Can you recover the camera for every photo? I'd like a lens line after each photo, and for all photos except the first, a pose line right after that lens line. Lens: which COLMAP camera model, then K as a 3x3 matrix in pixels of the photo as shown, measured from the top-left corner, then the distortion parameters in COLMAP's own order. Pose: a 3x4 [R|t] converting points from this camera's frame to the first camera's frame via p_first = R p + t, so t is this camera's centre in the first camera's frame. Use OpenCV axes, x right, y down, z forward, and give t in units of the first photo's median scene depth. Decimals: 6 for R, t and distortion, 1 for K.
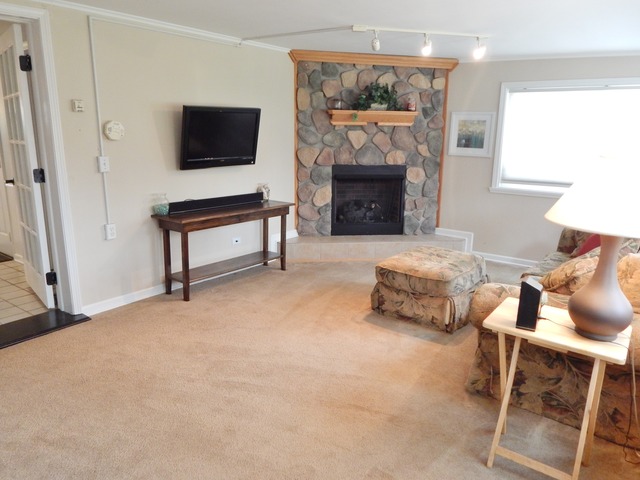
lens RADIAL K [[462.7, 0, 318.0], [0, 462.7, 237.2], [0, 0, 1]] dist [-0.001823, 0.000365]
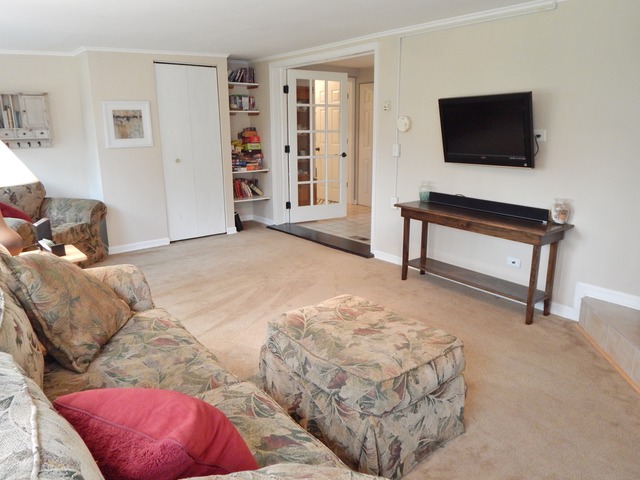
lens RADIAL K [[462.7, 0, 317.8], [0, 462.7, 242.9], [0, 0, 1]] dist [-0.001823, 0.000365]
pose [[-0.240726, 0.231102, -0.942679, 0.755818], [-0.215658, 0.934226, 0.284101, -0.205077], [0.946331, 0.271686, -0.175053, 0.942663]]
